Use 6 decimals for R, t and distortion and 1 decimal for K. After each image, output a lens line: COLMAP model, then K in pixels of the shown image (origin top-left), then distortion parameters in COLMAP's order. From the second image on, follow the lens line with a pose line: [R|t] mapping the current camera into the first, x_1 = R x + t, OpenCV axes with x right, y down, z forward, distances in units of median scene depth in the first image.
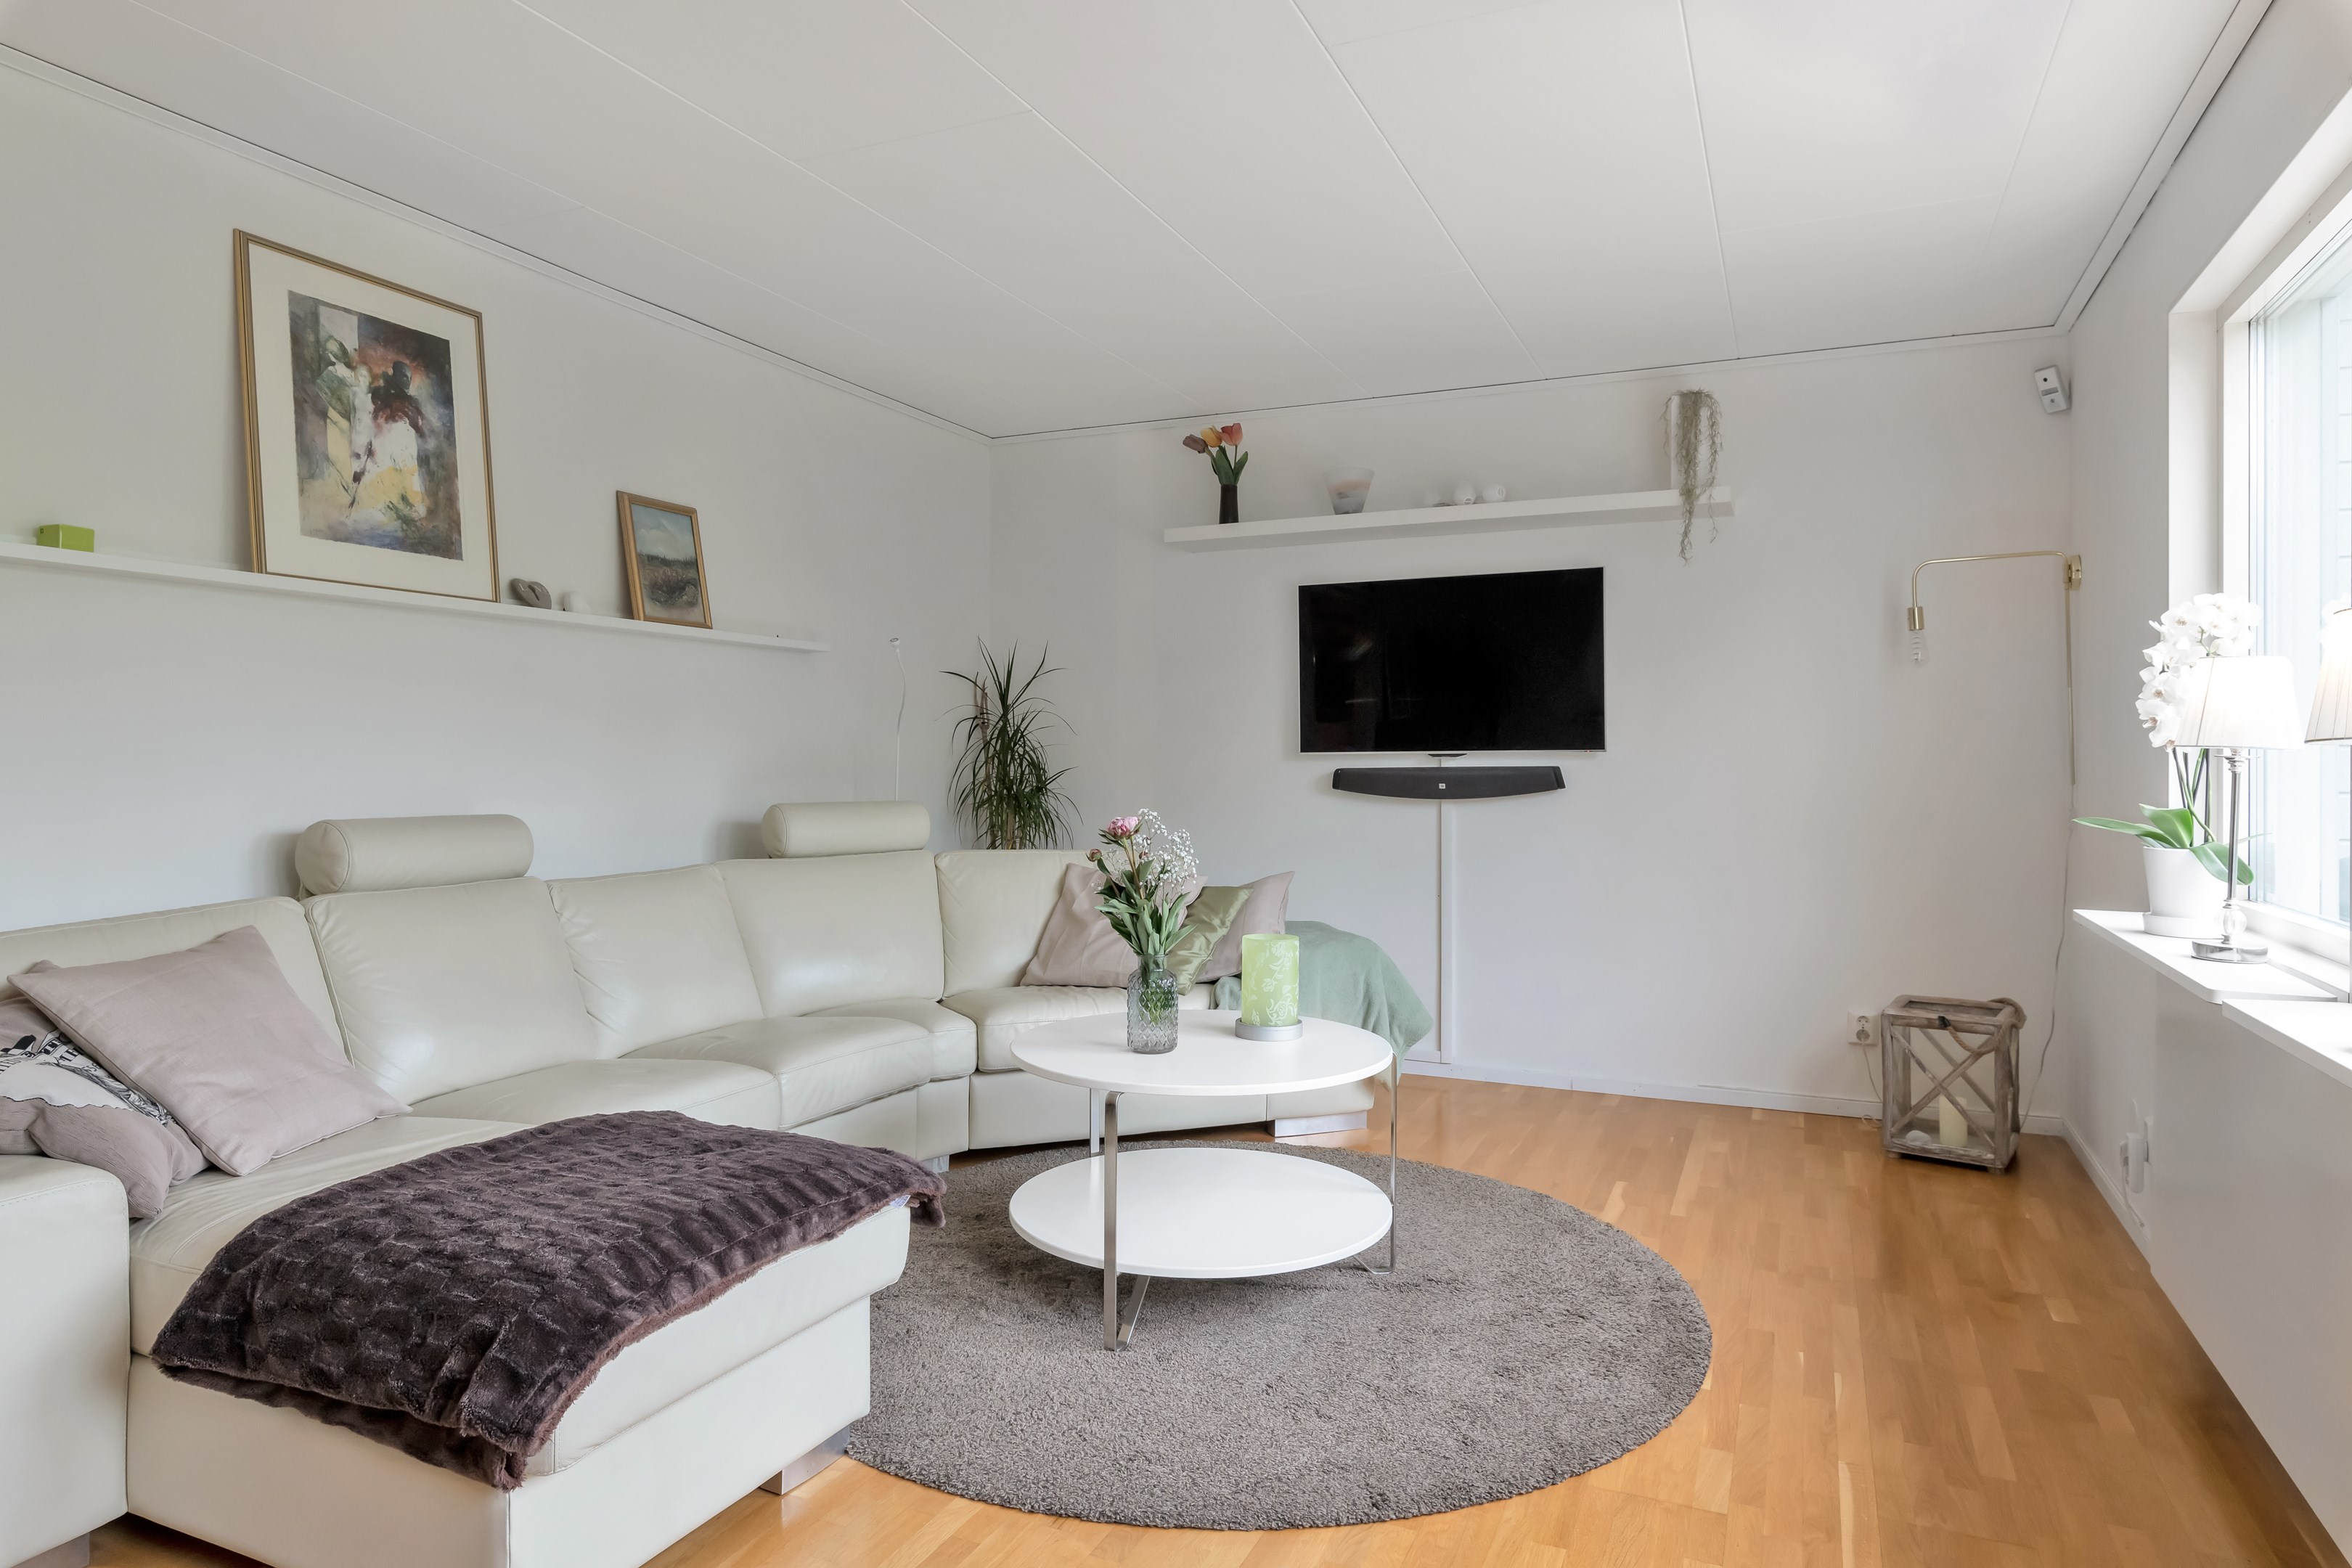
lens RADIAL K [[1362.0, 0, 1178.3], [0, 1362.0, 783.6], [0, 0, 1]] dist [-0.000823, -0.000414]
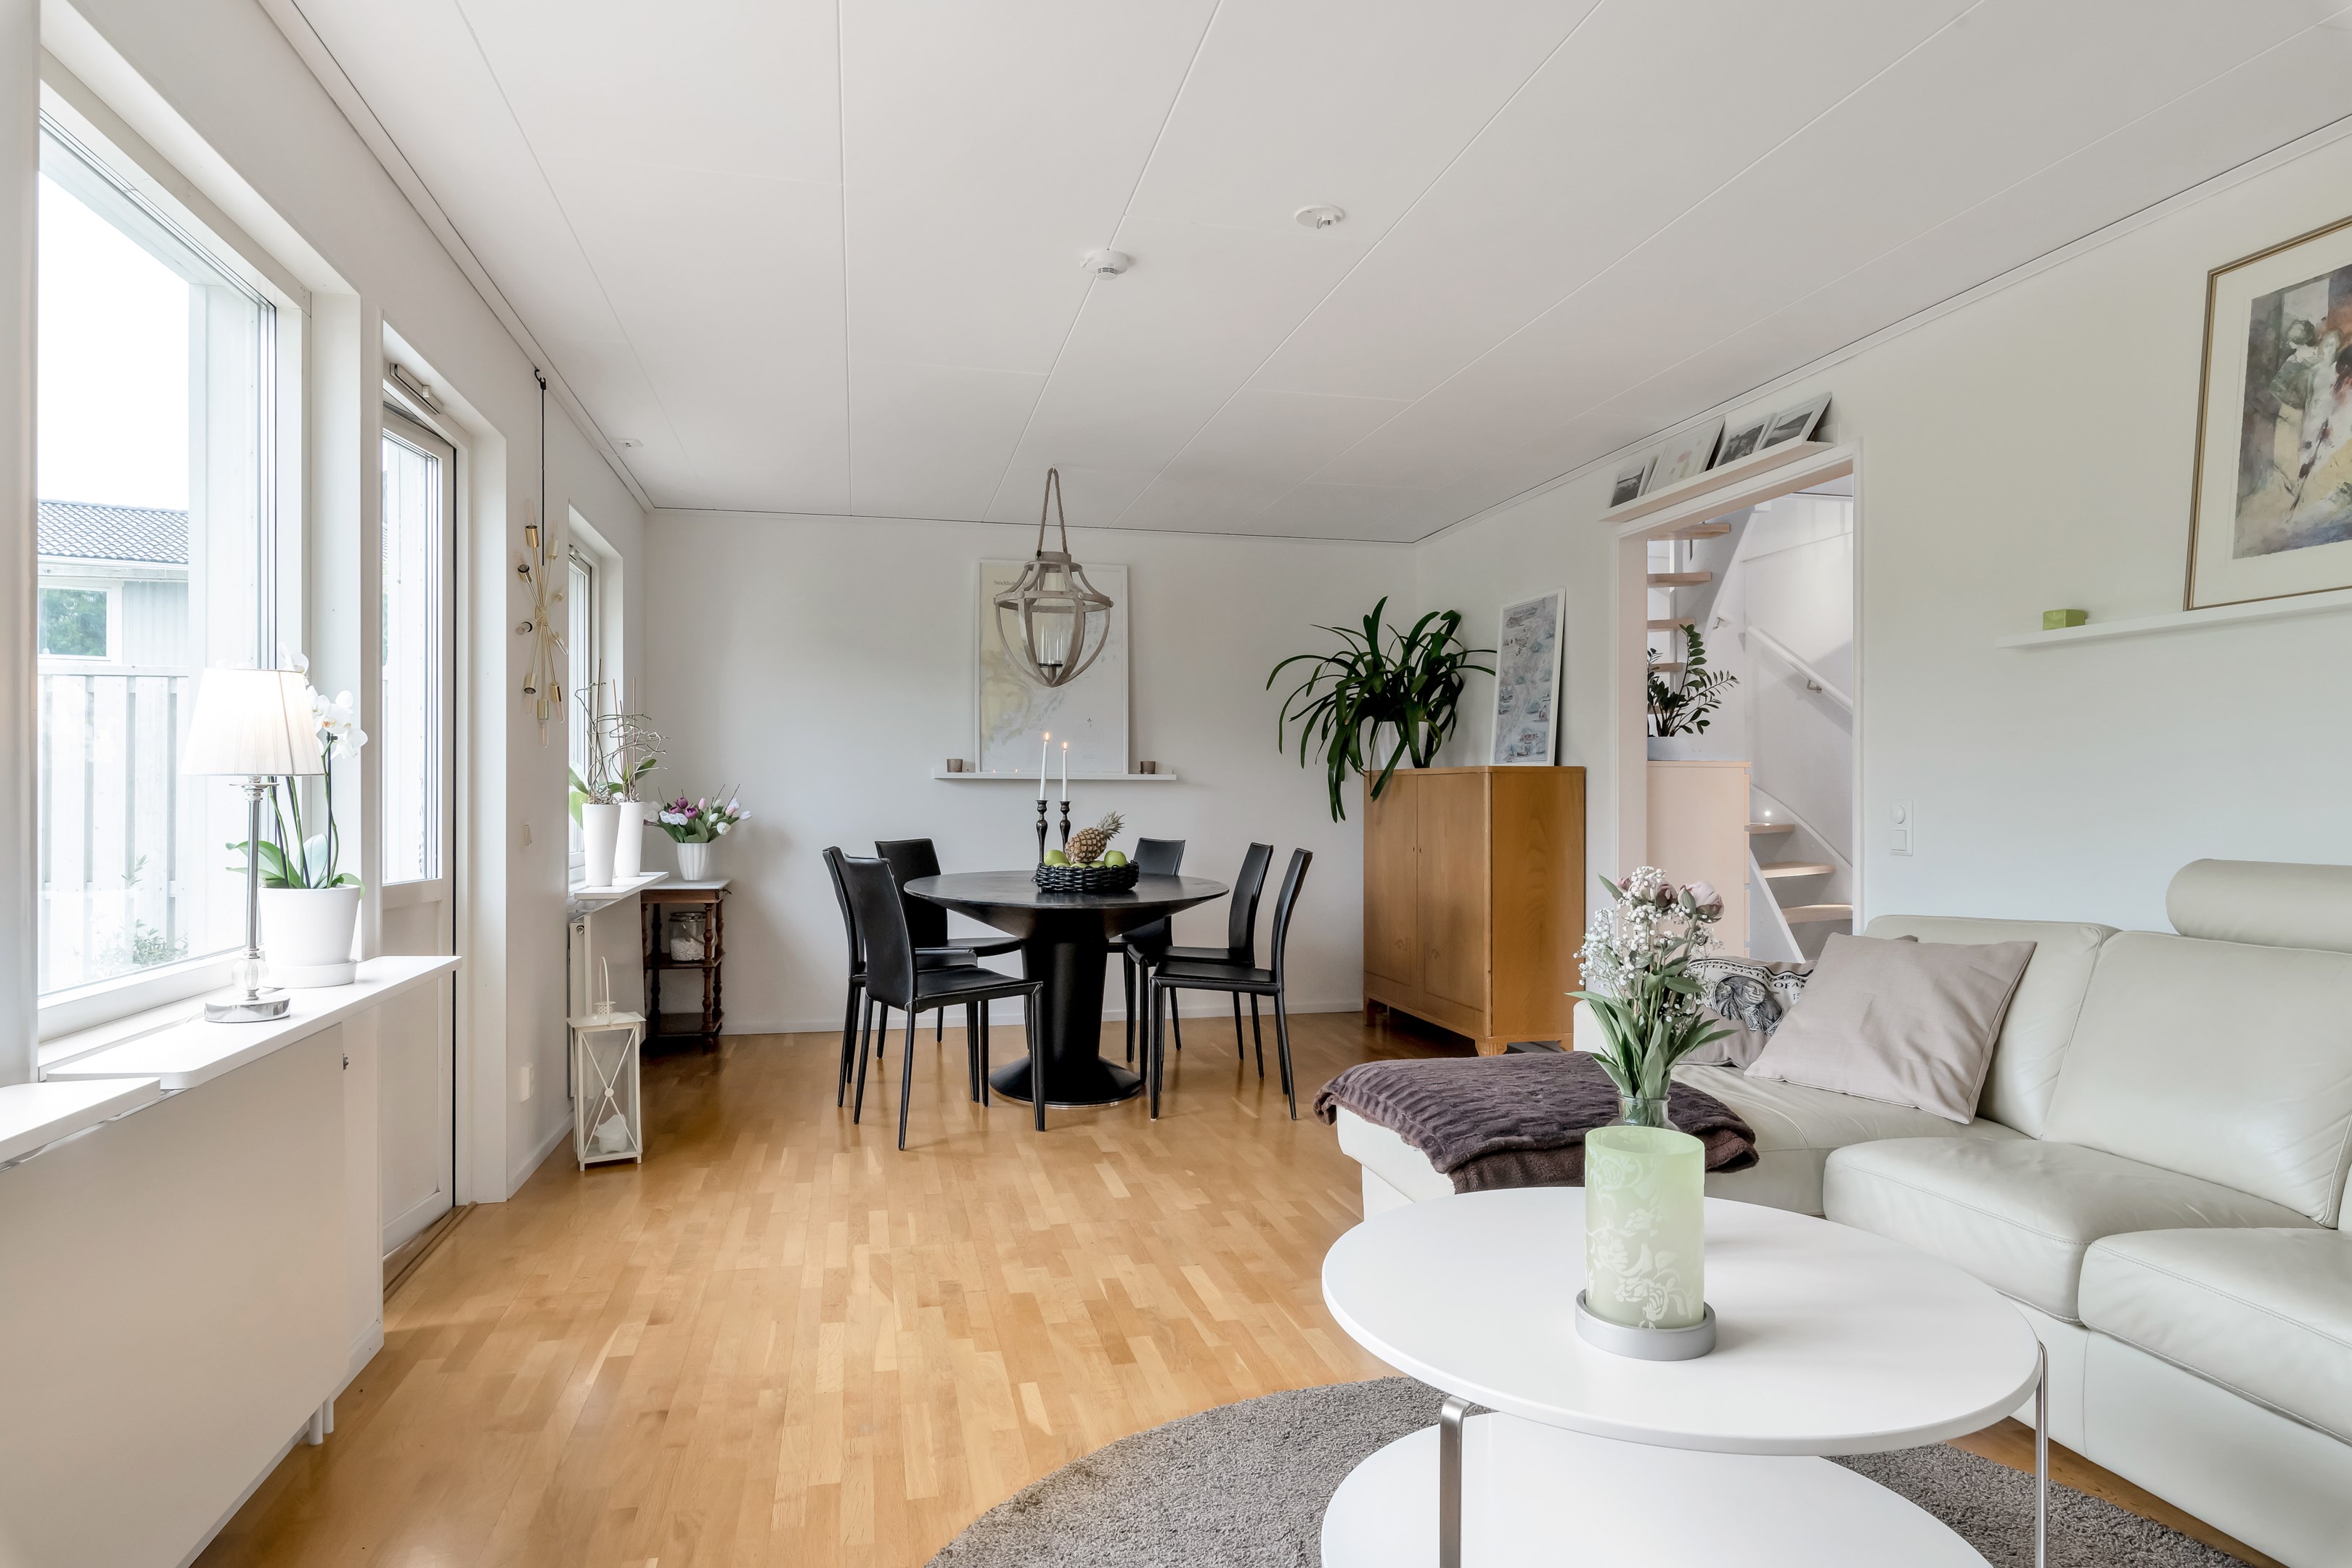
lens RADIAL K [[1362.0, 0, 1176.5], [0, 1362.0, 791.1], [0, 0, 1]] dist [-0.000823, -0.000414]
pose [[-0.790756, -0.004011, -0.612118, 0.502565], [-0.014795, 0.999812, 0.012561, -0.021496], [0.611953, 0.018988, -0.790667, 1.267742]]
